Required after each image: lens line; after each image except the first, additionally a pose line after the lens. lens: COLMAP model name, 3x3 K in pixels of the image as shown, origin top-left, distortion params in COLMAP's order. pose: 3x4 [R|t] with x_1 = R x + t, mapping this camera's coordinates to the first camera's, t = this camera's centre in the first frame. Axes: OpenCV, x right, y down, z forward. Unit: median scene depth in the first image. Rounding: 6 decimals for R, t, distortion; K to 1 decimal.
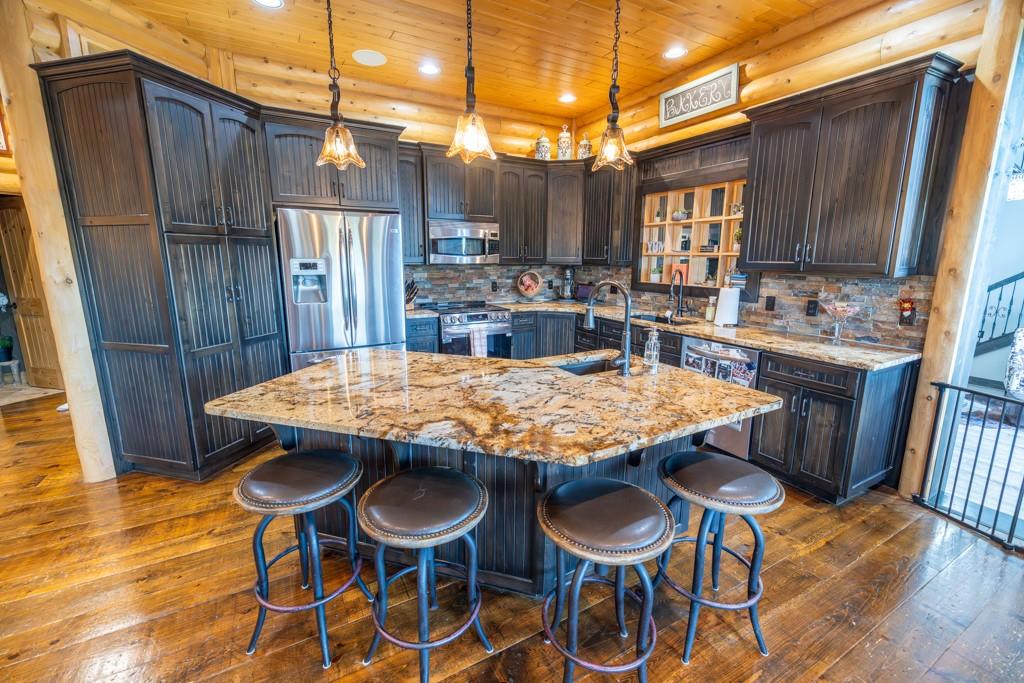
lens RADIAL K [[426.9, 0, 512.0], [0, 426.9, 338.8], [0, 0, 1]] dist [0.000441, -0.000624]
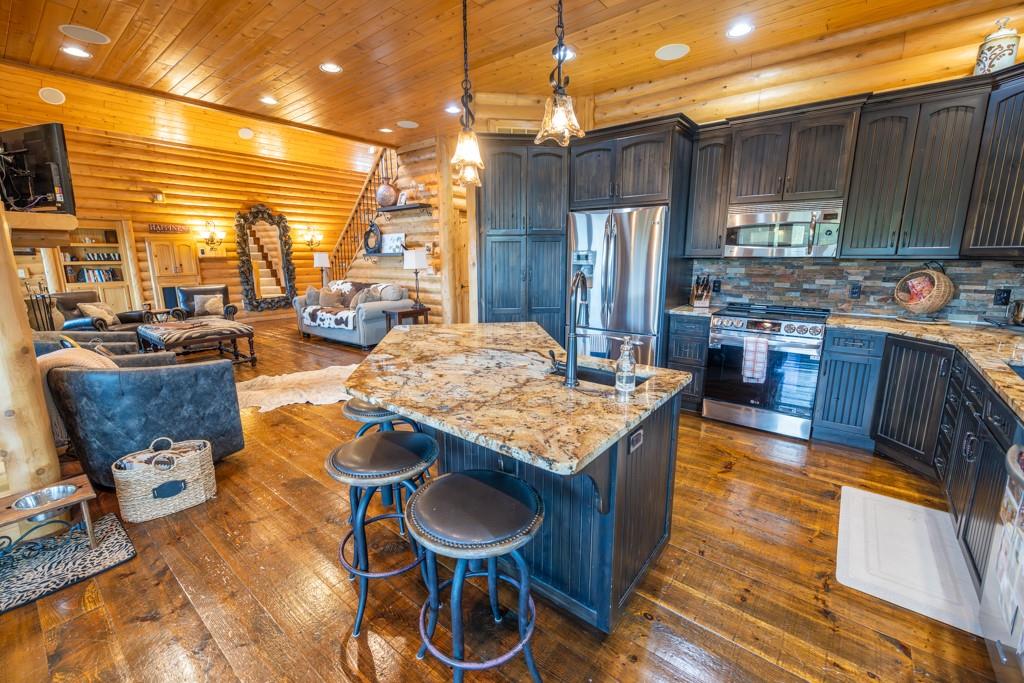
lens RADIAL K [[426.9, 0, 506.4], [0, 426.9, 336.3], [0, 0, 1]] dist [0.000441, -0.000624]
pose [[0.368022, 0.171222, -0.913916, 0.484079], [-0.172338, 0.978429, 0.113911, -0.040559], [0.913707, 0.115581, 0.389591, 0.280612]]
